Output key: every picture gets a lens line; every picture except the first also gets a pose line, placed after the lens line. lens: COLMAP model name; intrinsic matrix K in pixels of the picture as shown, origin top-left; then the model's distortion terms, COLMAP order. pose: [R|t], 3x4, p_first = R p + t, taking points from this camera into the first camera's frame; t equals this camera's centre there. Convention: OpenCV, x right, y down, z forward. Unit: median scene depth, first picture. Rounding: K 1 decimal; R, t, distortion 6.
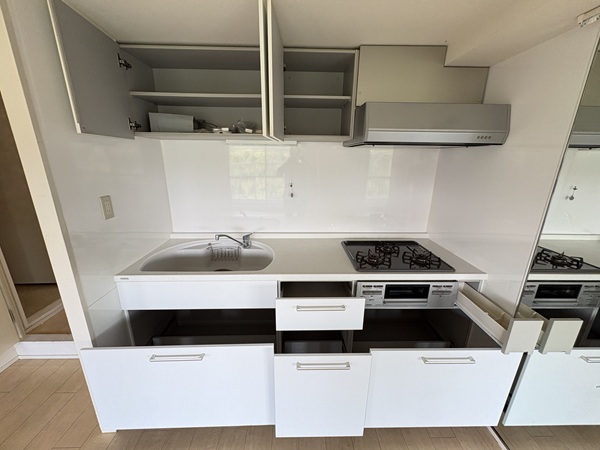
lens RADIAL K [[239.6, 0, 298.7], [0, 239.6, 224.8], [0, 0, 1]] dist [0.002131, 0.000415]
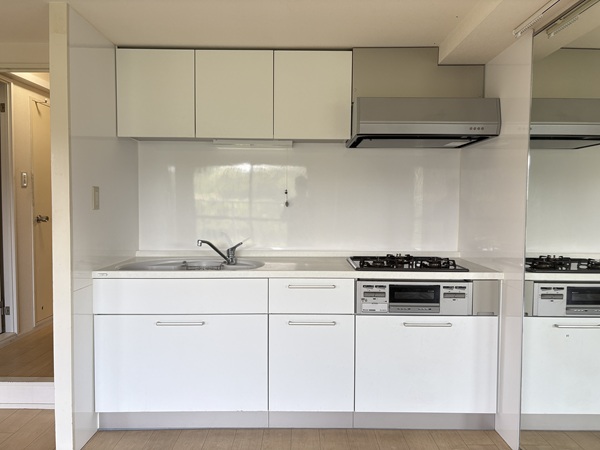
lens RADIAL K [[459.7, 0, 300.9], [0, 459.7, 225.7], [0, 0, 1]] dist [0.014941, 0.006248]
pose [[0.999835, -0.006063, -0.017139, 0.063693], [0.002068, 0.974555, -0.224139, 0.415278], [0.018062, 0.224067, 0.974406, -0.718298]]
